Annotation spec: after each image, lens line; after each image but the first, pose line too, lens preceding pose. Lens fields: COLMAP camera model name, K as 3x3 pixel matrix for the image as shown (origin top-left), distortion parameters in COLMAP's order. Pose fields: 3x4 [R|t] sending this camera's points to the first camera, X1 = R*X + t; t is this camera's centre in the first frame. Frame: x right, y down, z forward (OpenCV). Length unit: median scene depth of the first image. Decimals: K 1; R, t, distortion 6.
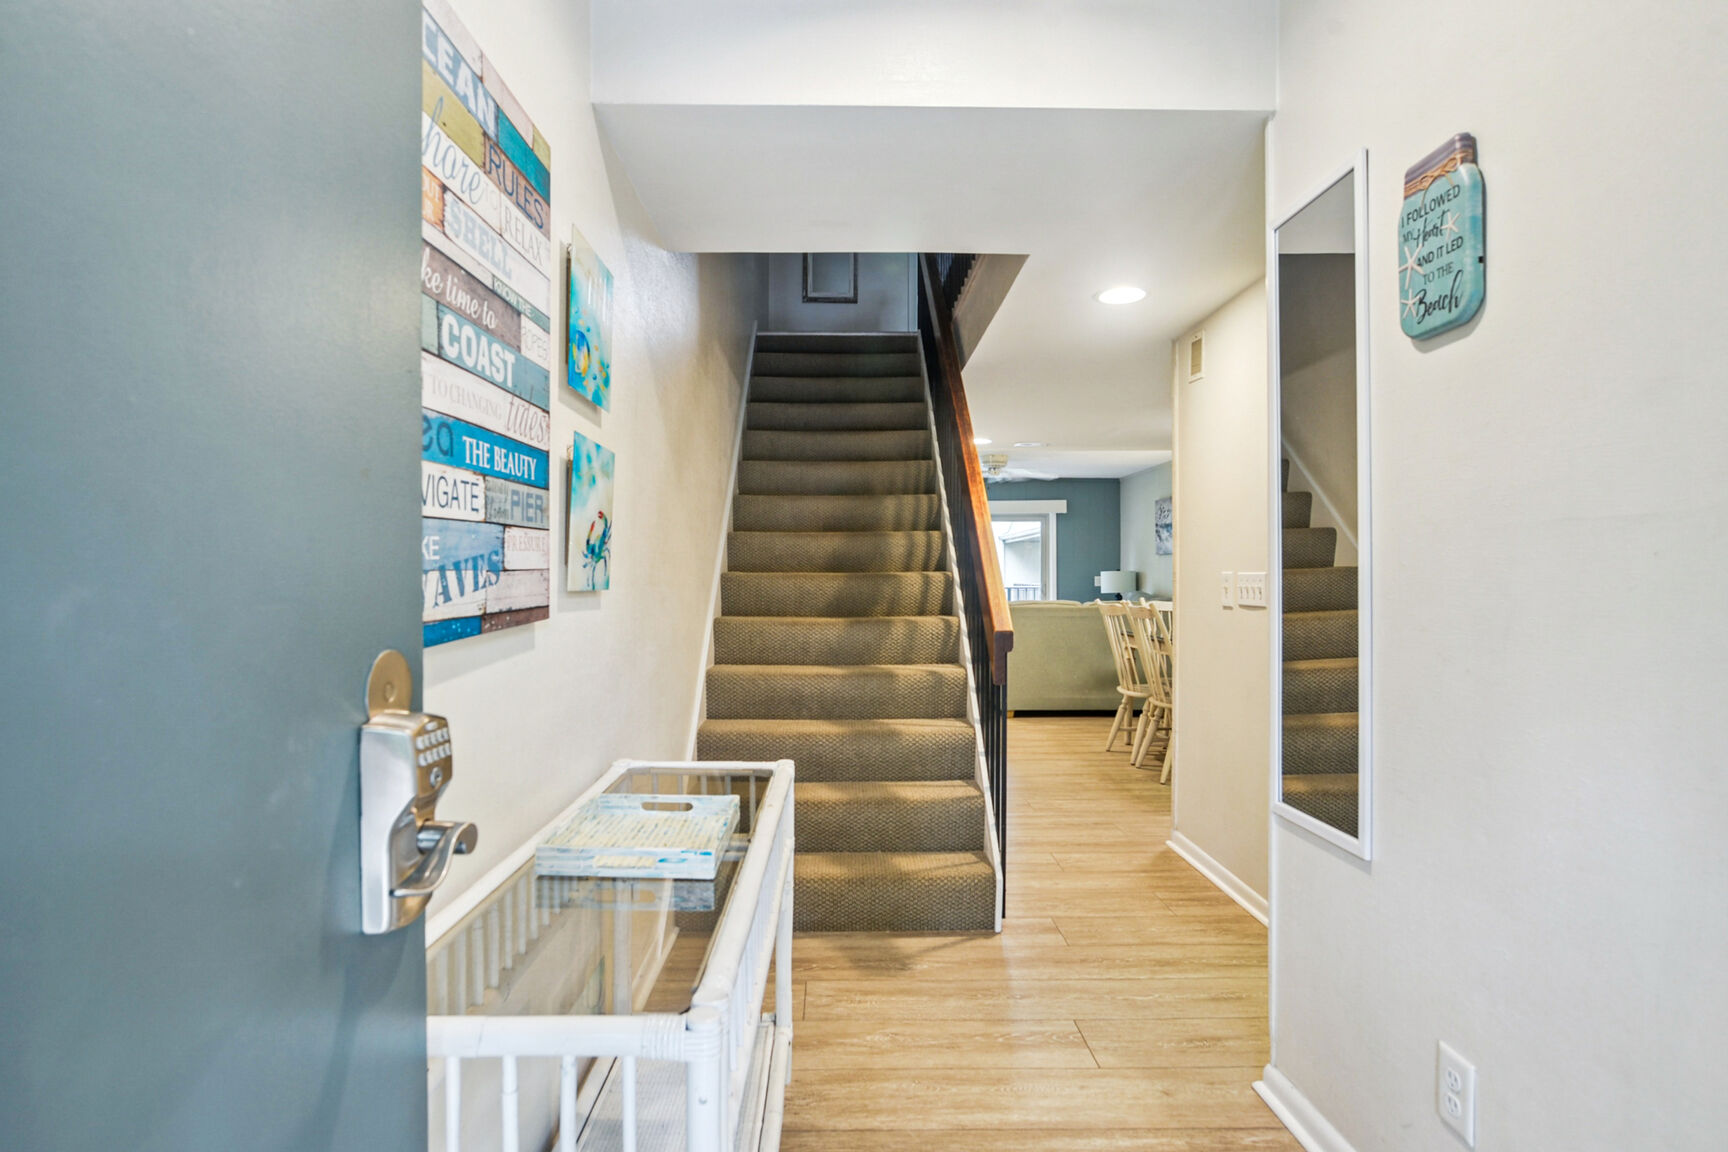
lens RADIAL K [[882.6, 0, 867.8], [0, 882.6, 579.9], [0, 0, 1]] dist [-0.010650, 0.003878]
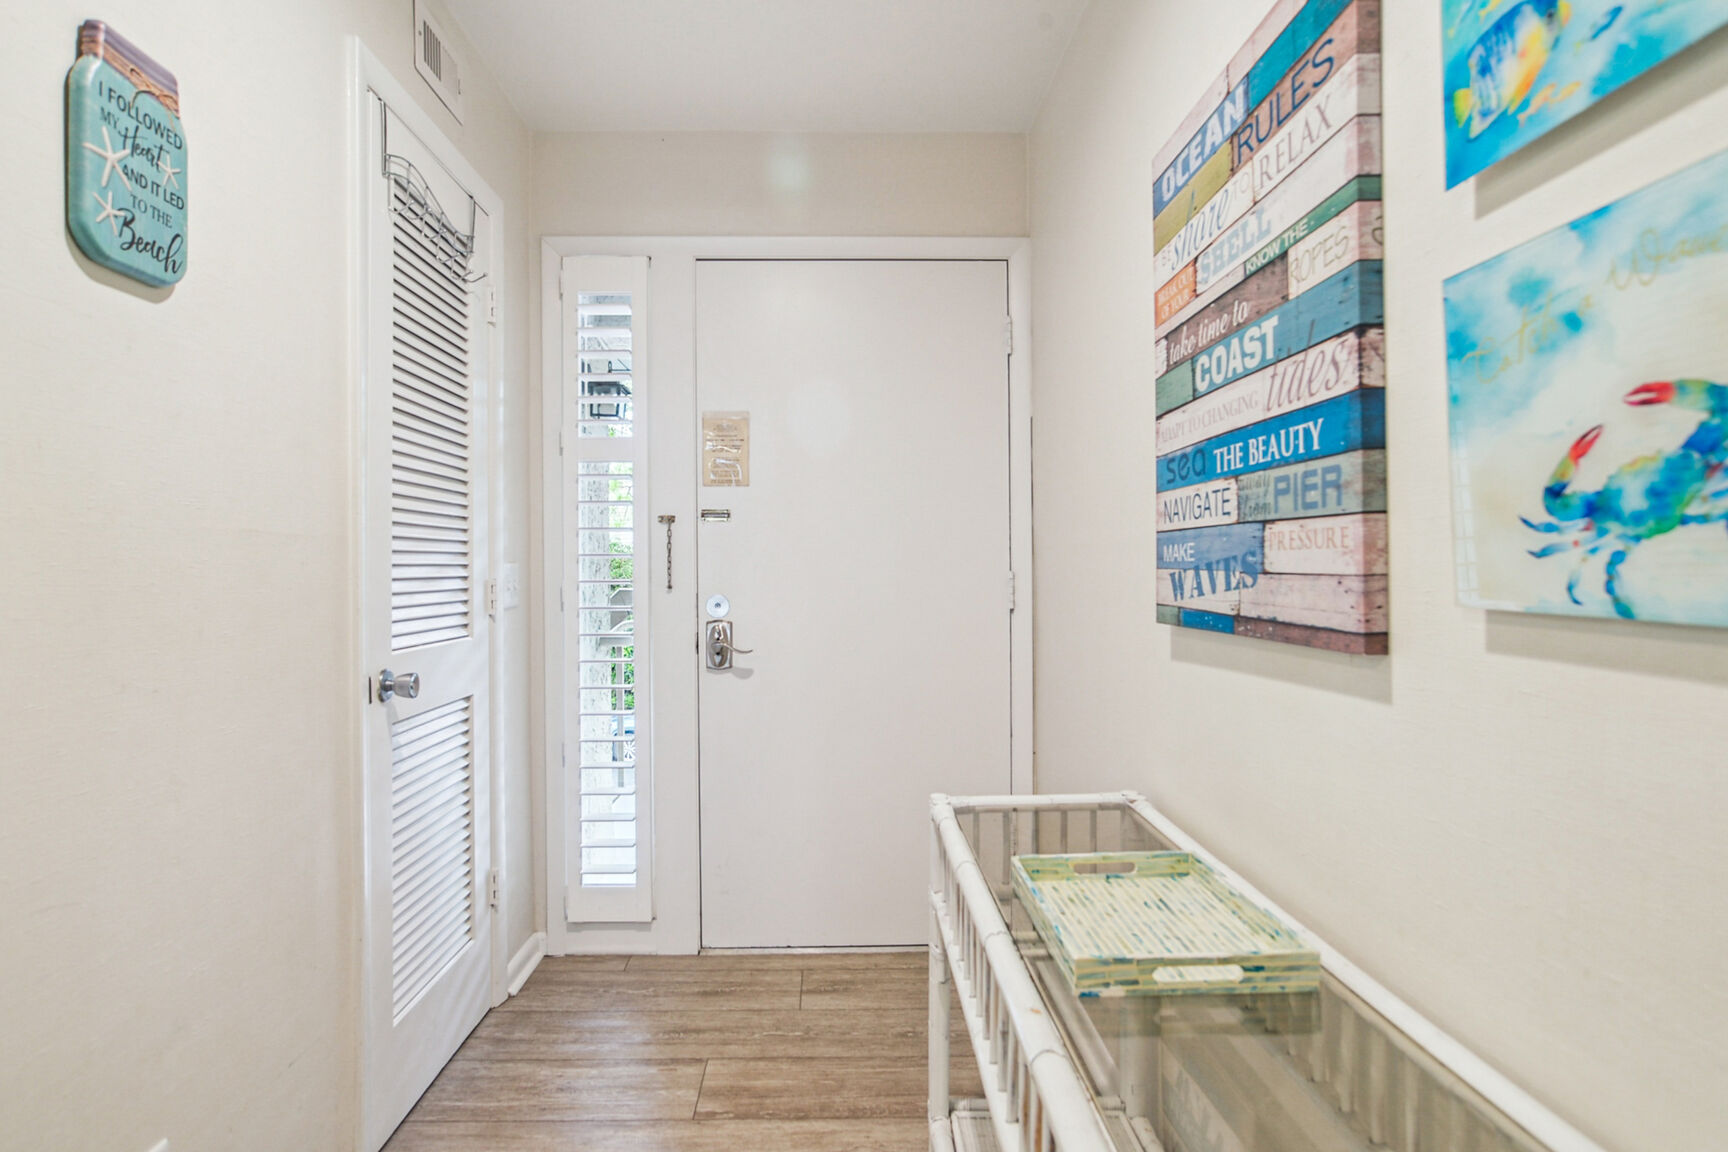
lens RADIAL K [[882.6, 0, 864.2], [0, 882.6, 569.2], [0, 0, 1]] dist [-0.010650, 0.003878]
pose [[-0.999681, 0.002588, -0.025126, 0.011157], [0.001859, 0.999577, 0.029007, -0.040952], [0.025191, 0.028951, -0.999263, 1.875709]]
